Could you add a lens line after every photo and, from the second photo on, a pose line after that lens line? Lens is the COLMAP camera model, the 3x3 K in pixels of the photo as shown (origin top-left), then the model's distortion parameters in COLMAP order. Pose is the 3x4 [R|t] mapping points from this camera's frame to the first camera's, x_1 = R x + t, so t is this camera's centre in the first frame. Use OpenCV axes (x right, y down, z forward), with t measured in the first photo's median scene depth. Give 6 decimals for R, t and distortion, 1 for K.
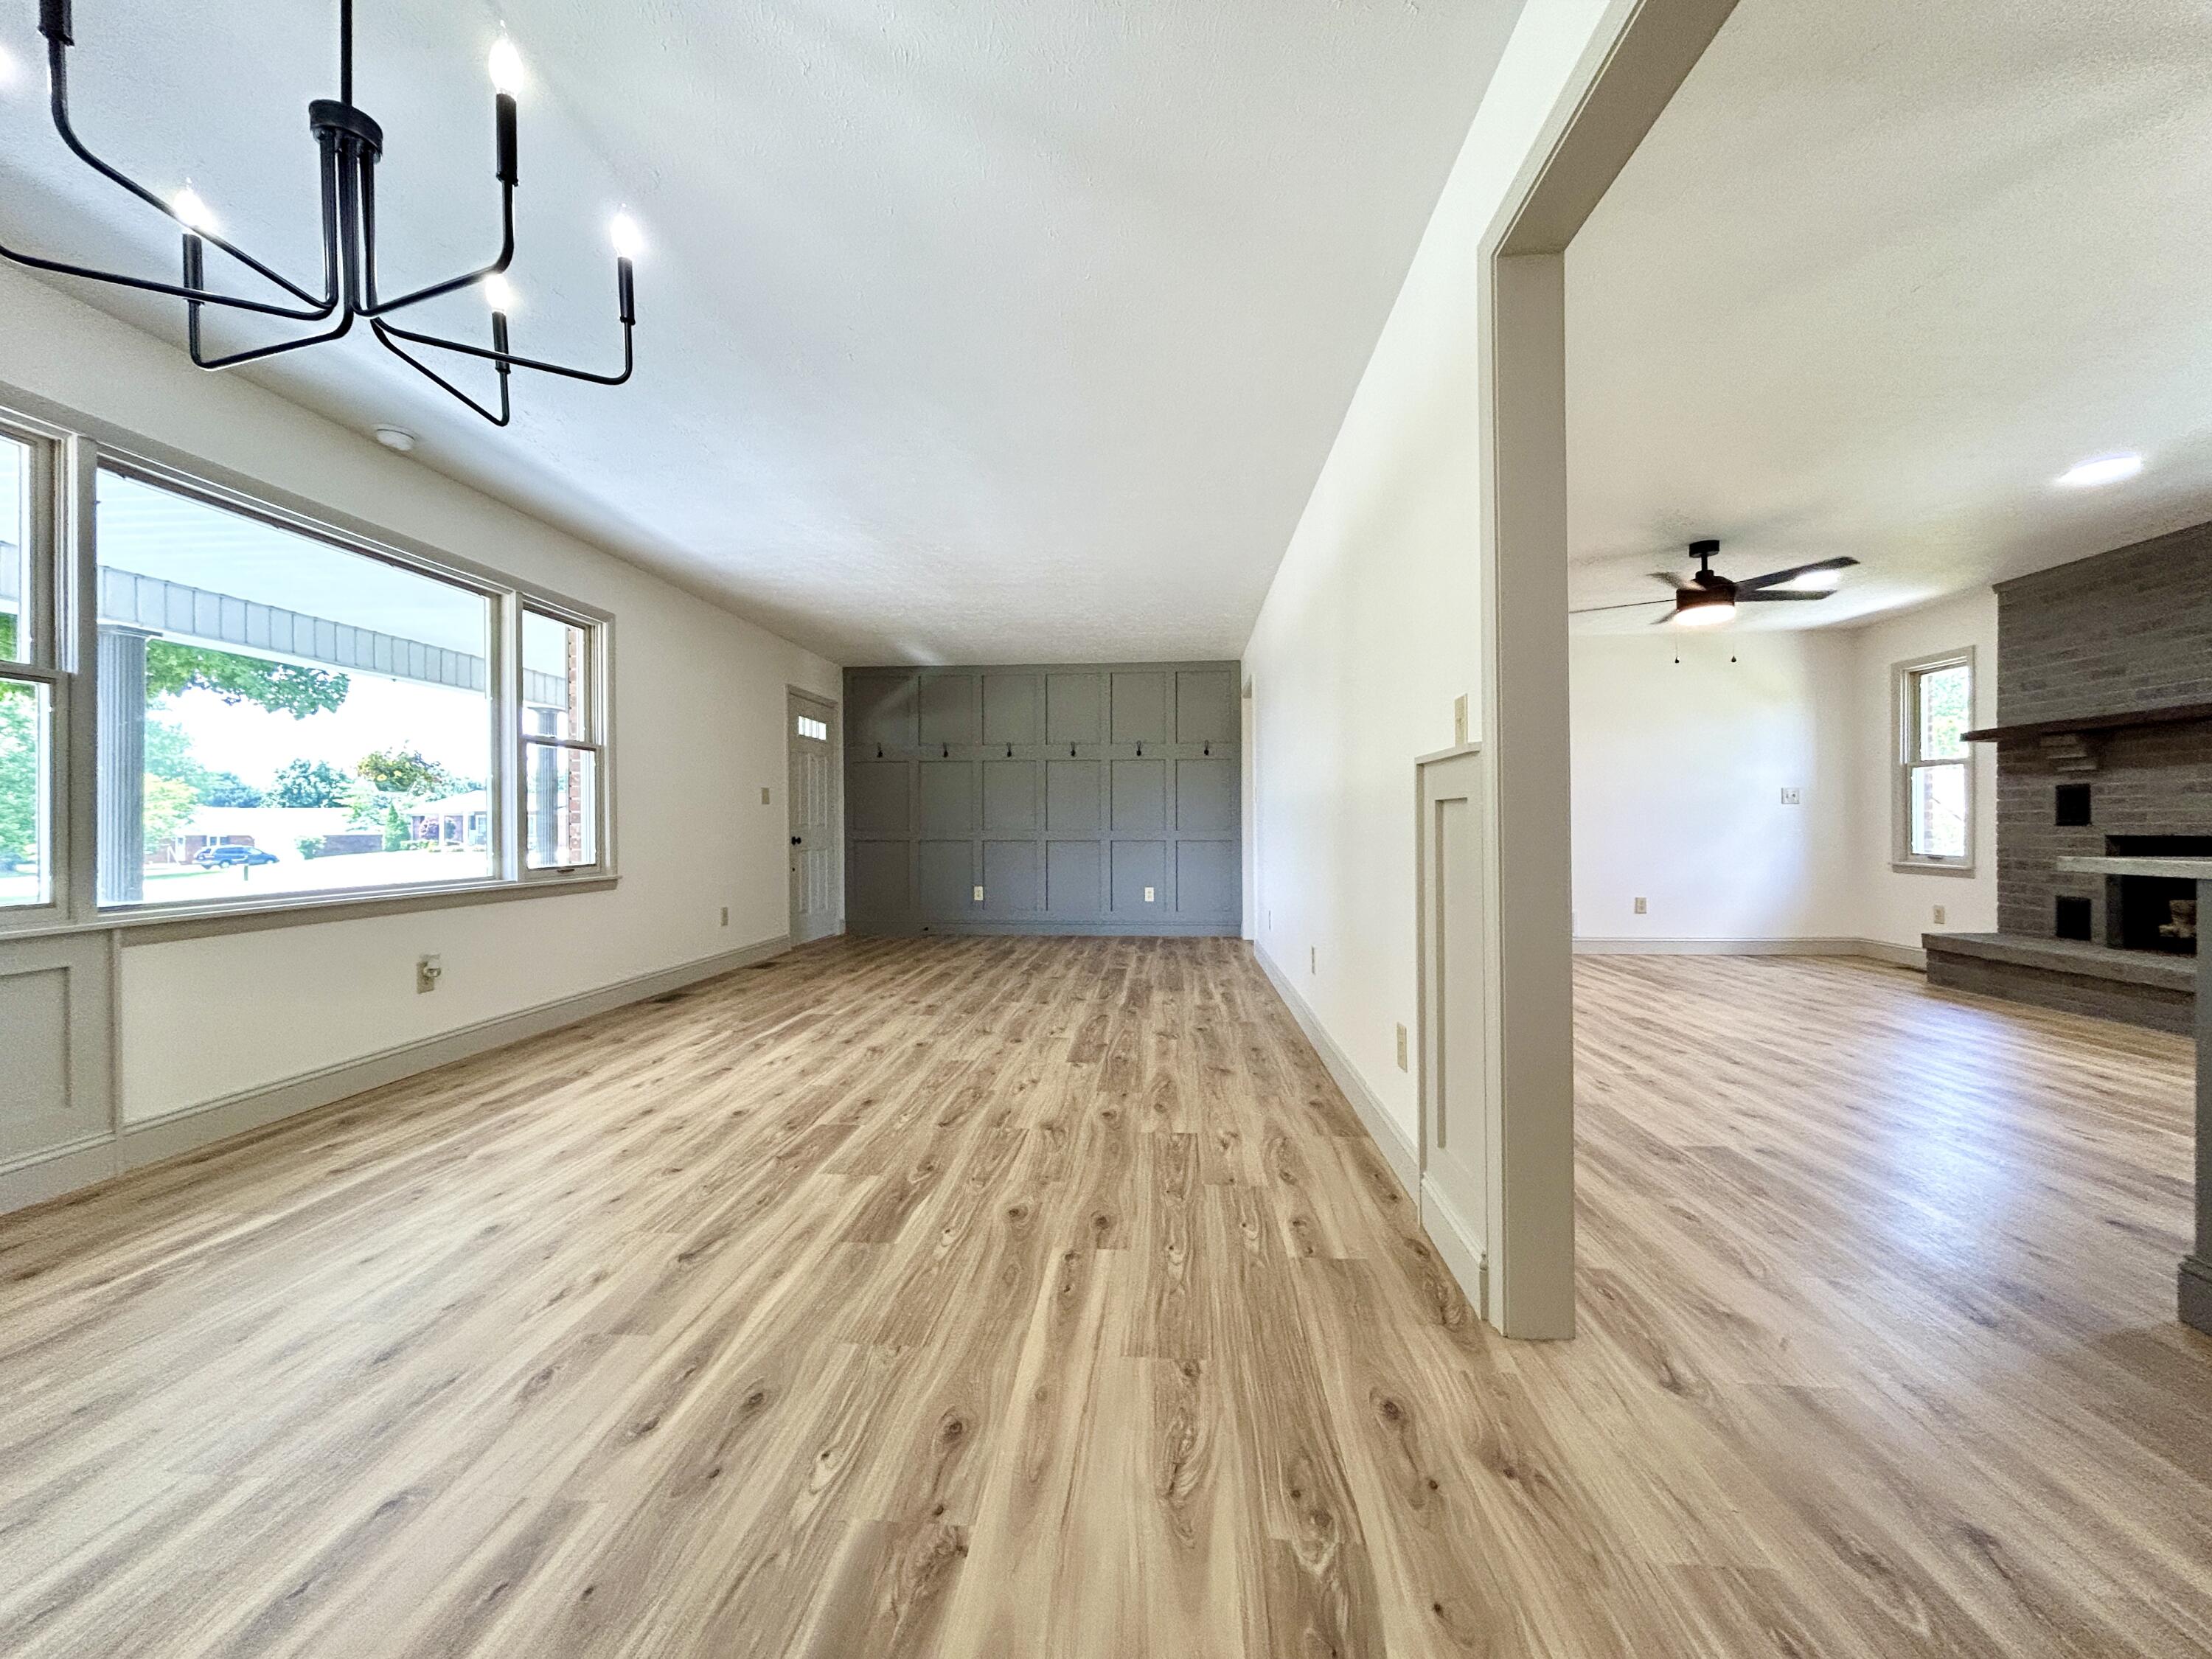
lens RADIAL K [[891.5, 0, 1075.6], [0, 891.5, 822.9], [0, 0, 1]] dist [-0.001686, 0.002379]
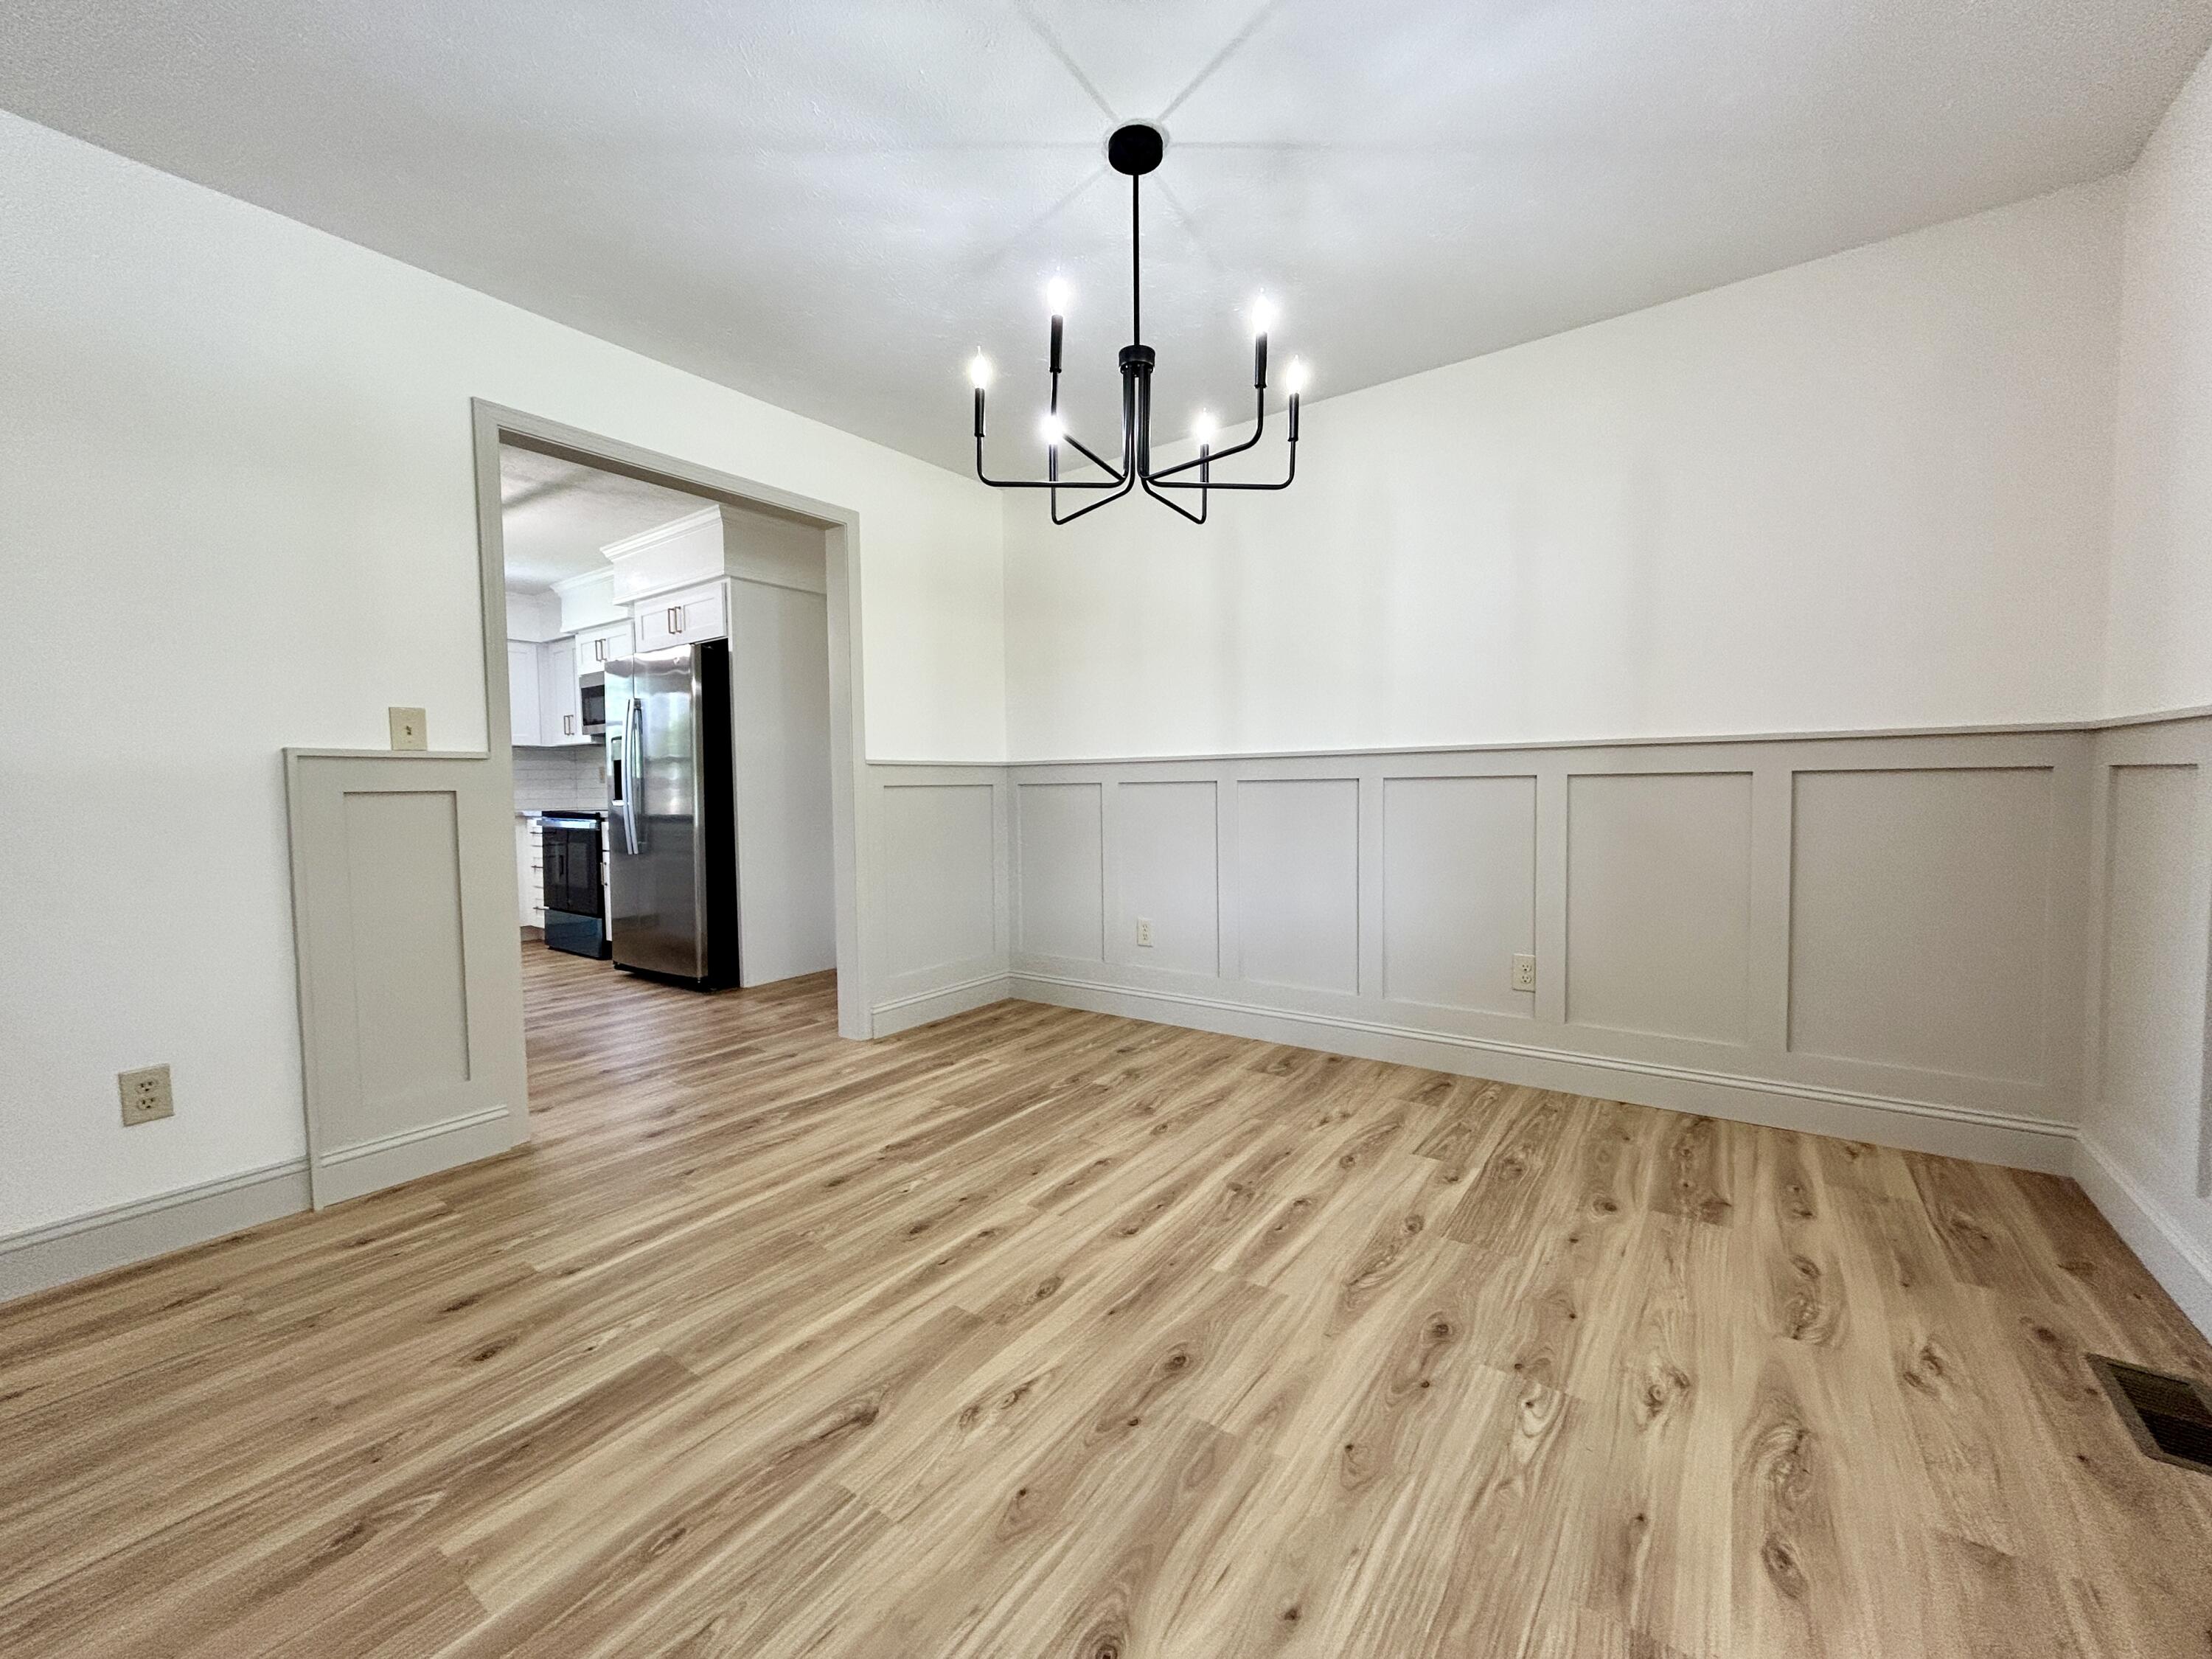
lens RADIAL K [[891.5, 0, 1093.1], [0, 891.5, 827.1], [0, 0, 1]] dist [-0.001686, 0.002379]
pose [[-0.862164, -0.008626, 0.506555, -0.841624], [0.017737, 0.998728, 0.047195, -0.020163], [-0.506318, 0.049674, -0.860915, 1.321411]]
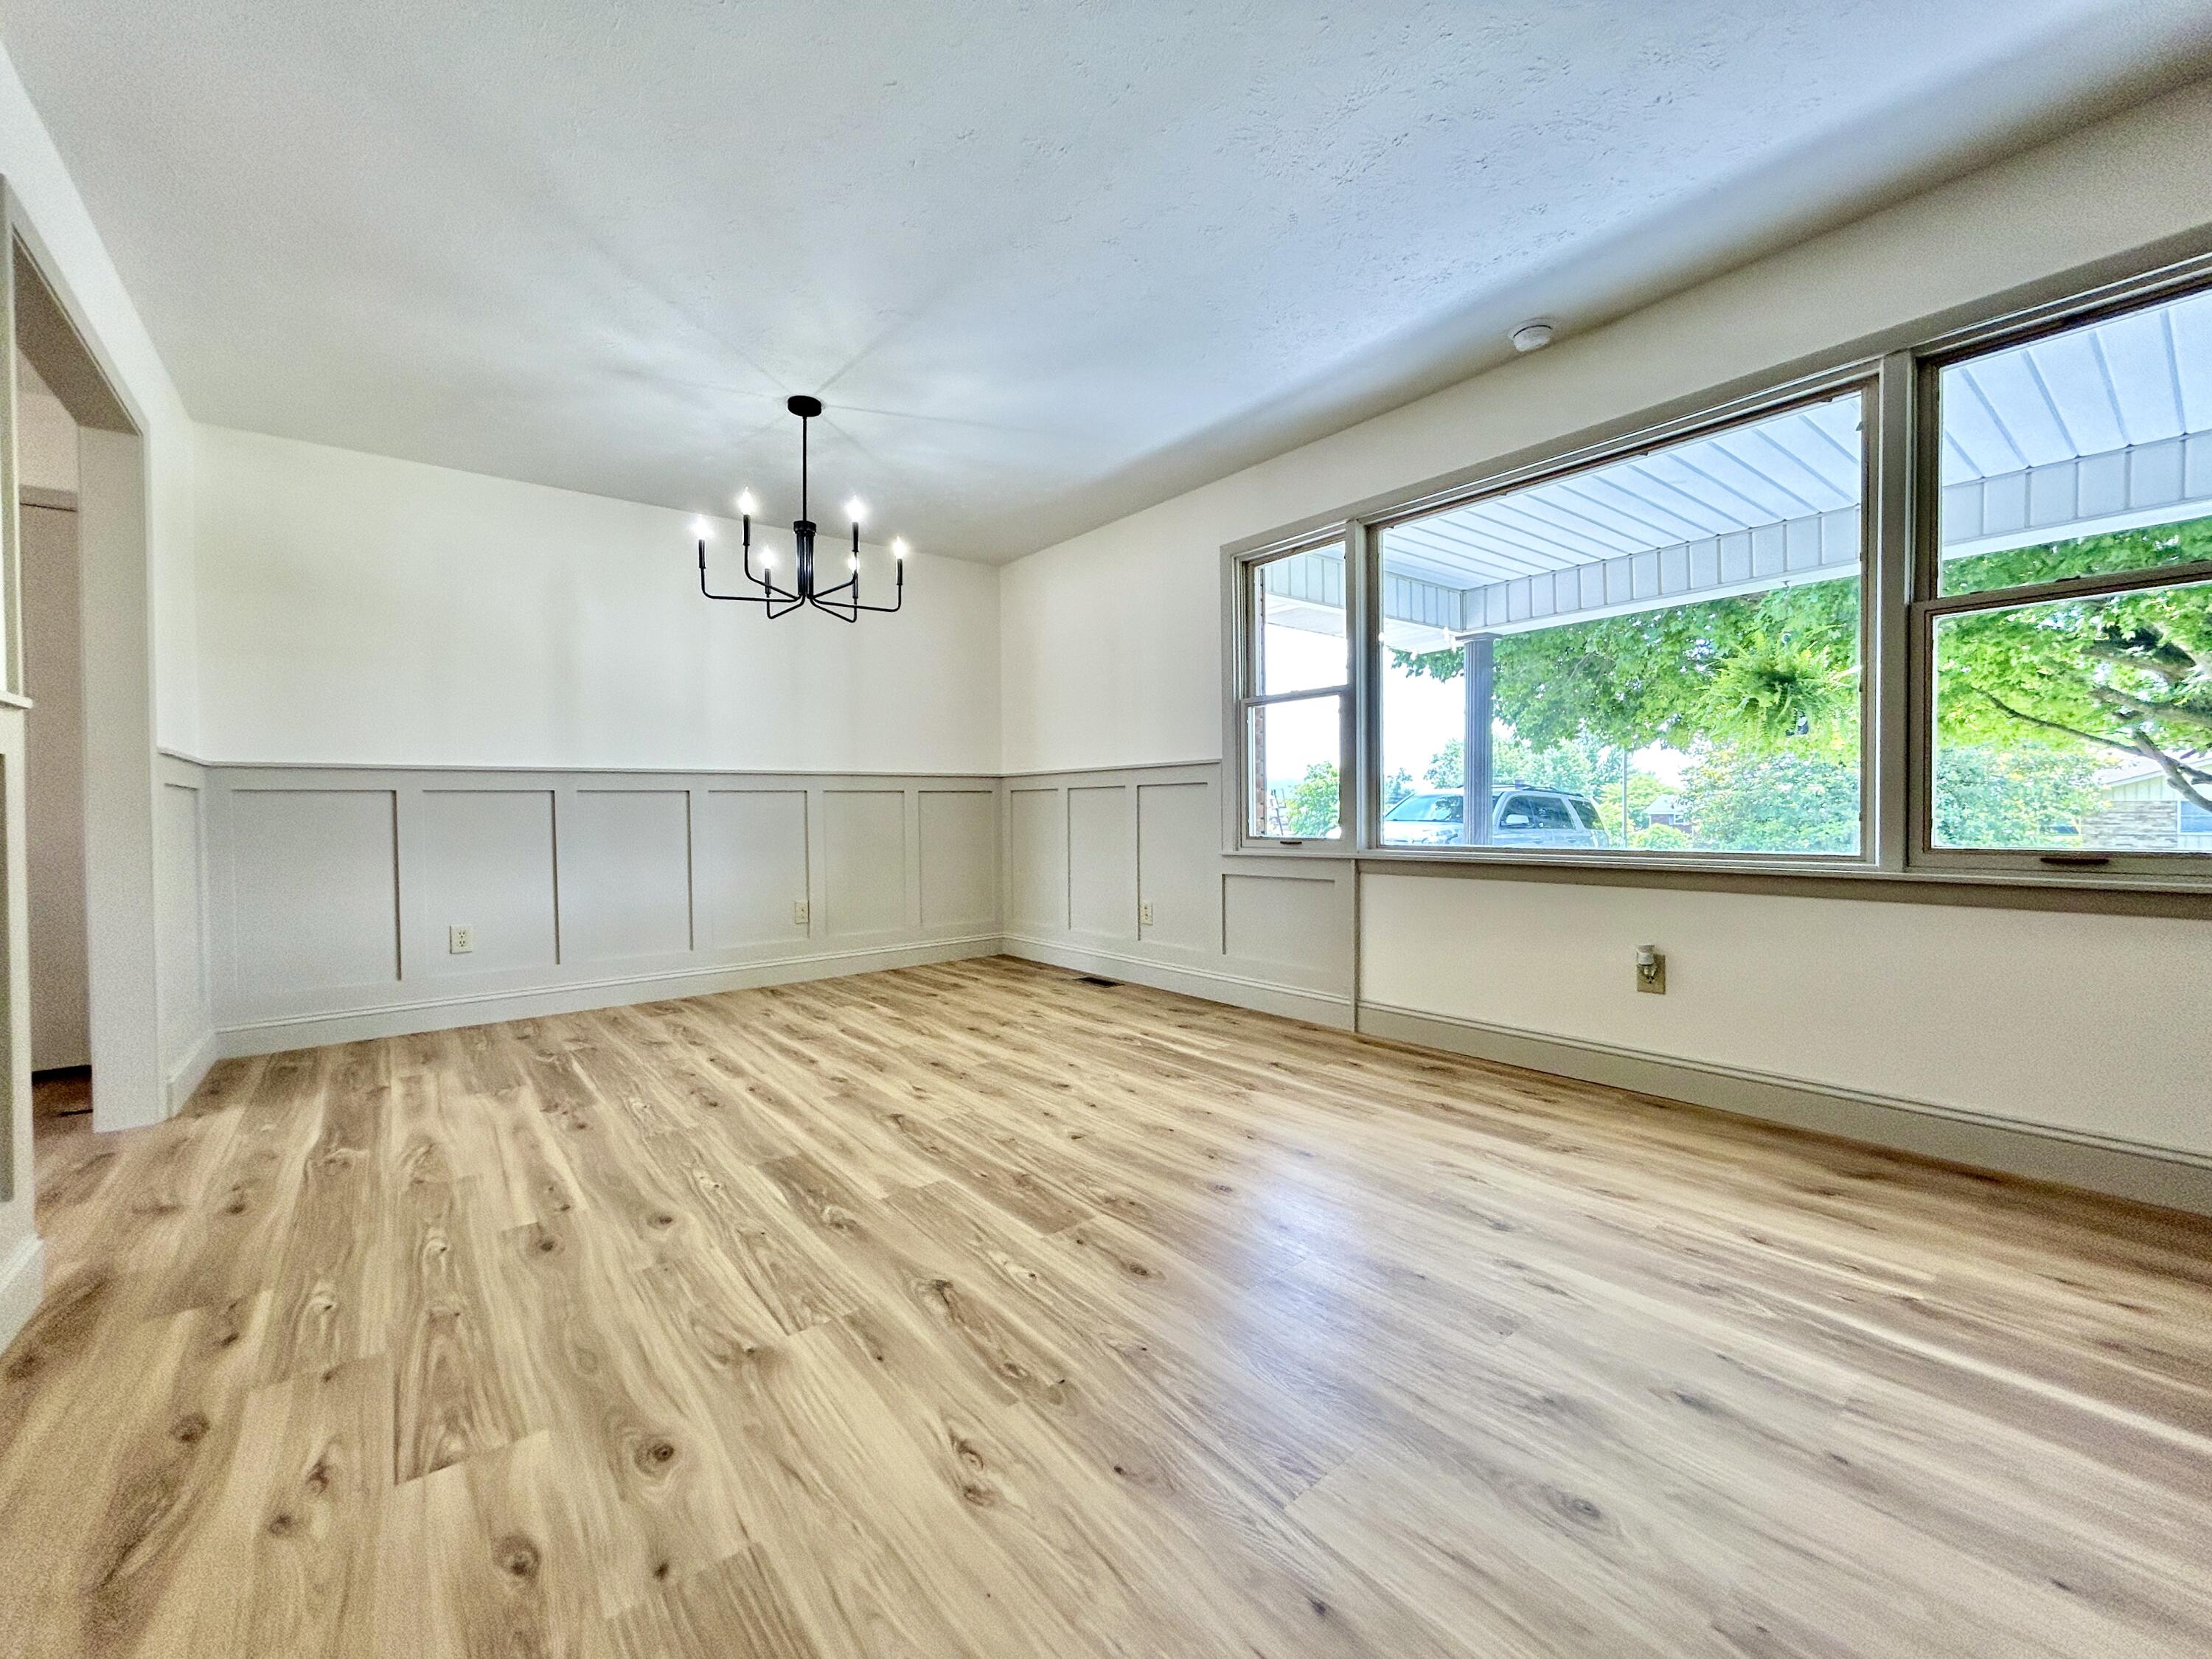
lens RADIAL K [[891.5, 0, 1106.1], [0, 891.5, 833.5], [0, 0, 1]] dist [-0.001686, 0.002379]
pose [[-0.708799, 0.032375, -0.704667, 0.228108], [0.017703, 0.999448, 0.028111, 0.032513], [0.705188, 0.007450, -0.708981, 1.889259]]
